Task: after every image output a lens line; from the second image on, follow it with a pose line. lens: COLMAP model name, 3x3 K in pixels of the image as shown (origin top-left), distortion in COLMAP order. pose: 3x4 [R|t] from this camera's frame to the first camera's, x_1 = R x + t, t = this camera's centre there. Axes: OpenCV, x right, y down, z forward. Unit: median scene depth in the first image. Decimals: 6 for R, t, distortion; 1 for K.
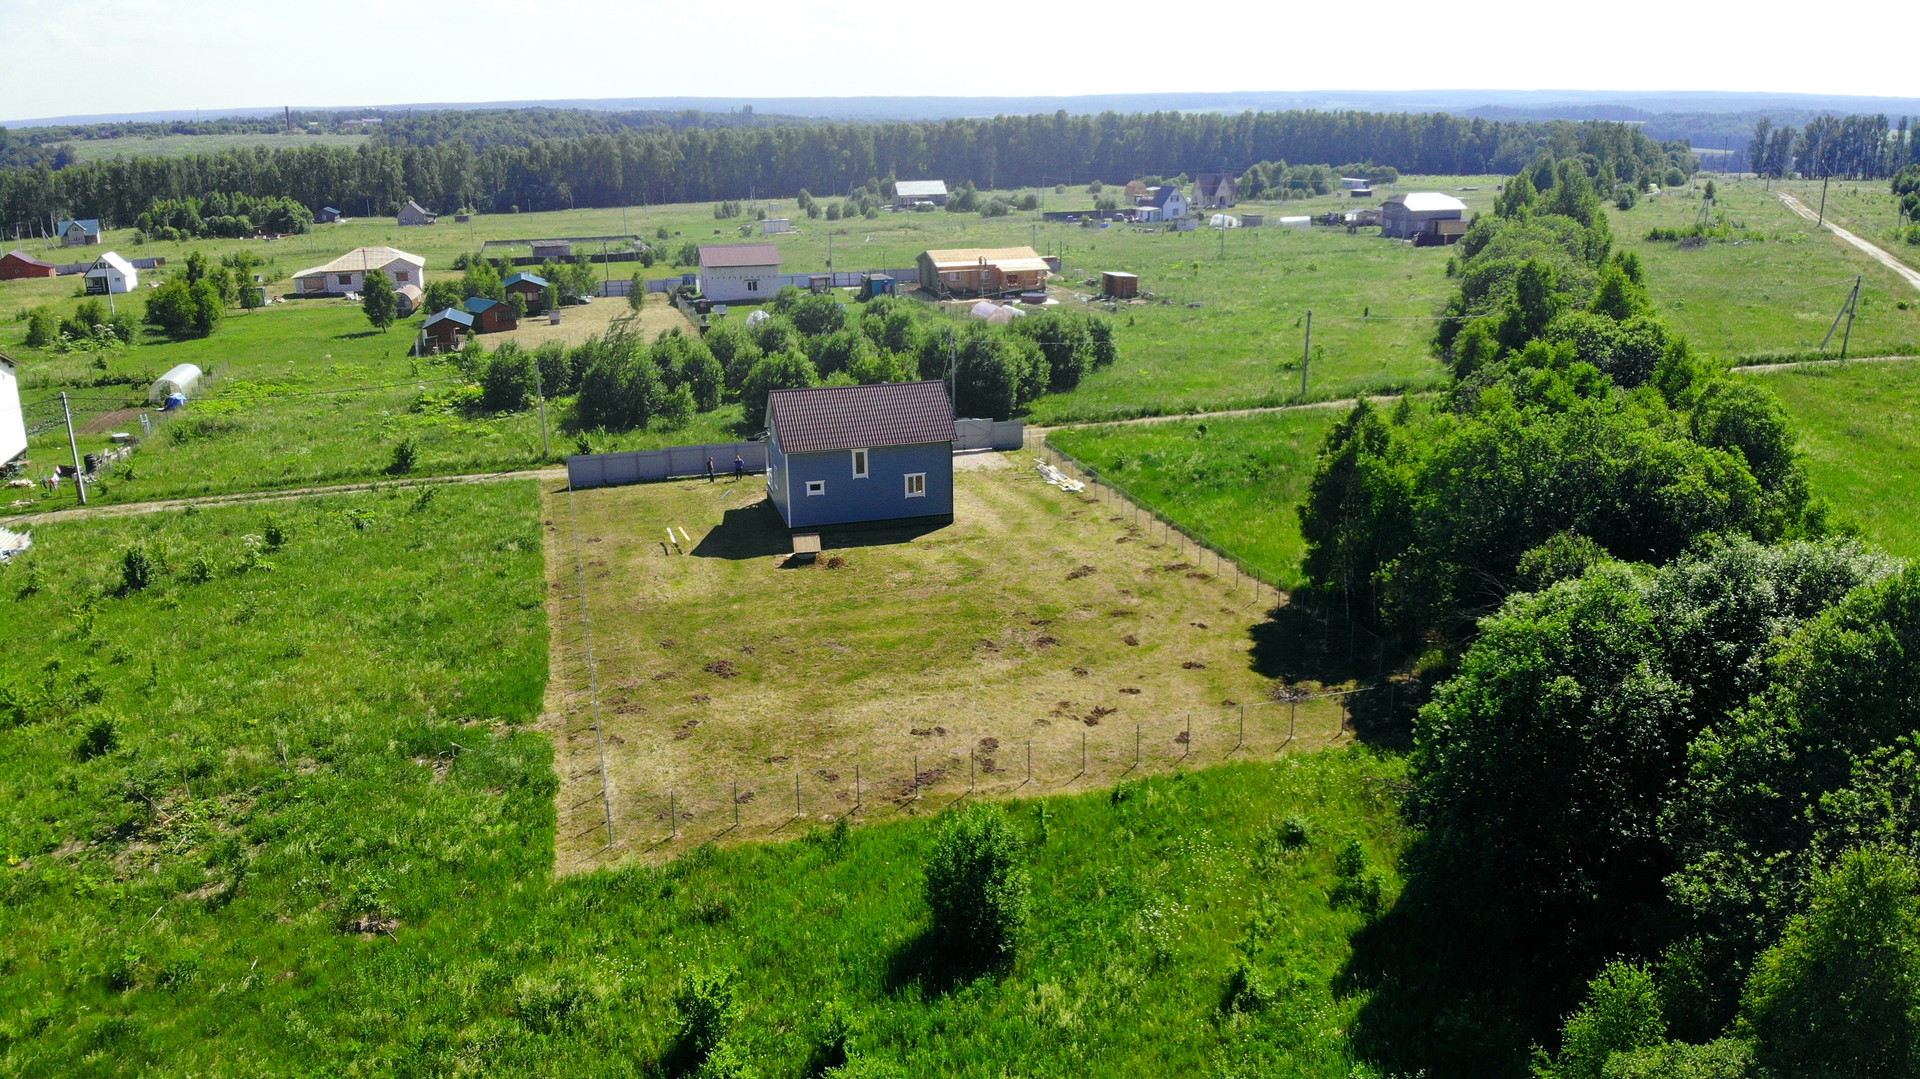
lens RADIAL K [[1400.1, 0, 930.5], [0, 1400.1, 545.3], [0, 0, 1]] dist [0.098165, -0.263929]
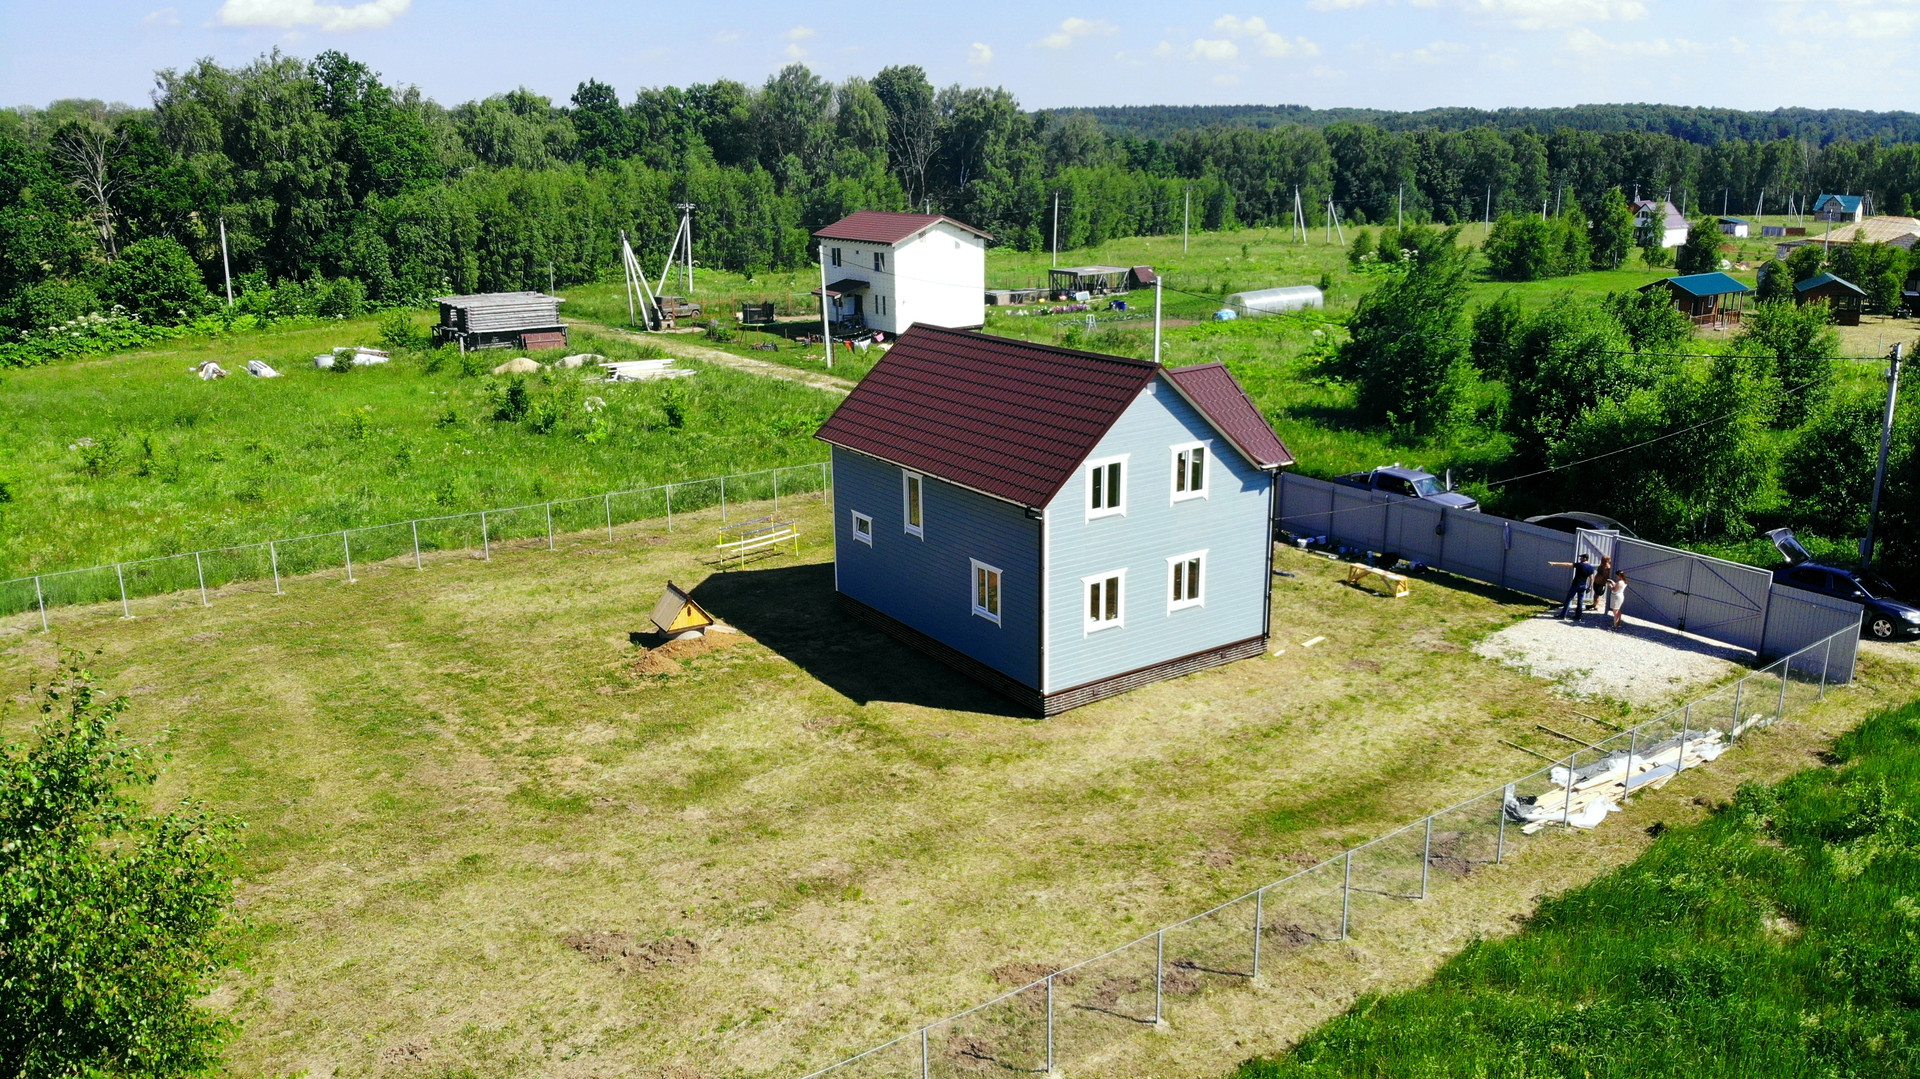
lens RADIAL K [[1382.8, 0, 948.4], [0, 1382.8, 535.1], [0, 0, 1]] dist [0.154019, -0.401768]
pose [[0.326833, 0.265030, -0.907160, 0.255791], [-0.269730, 0.946109, 0.179231, -0.093923], [0.905774, 0.186109, 0.380707, 0.605483]]
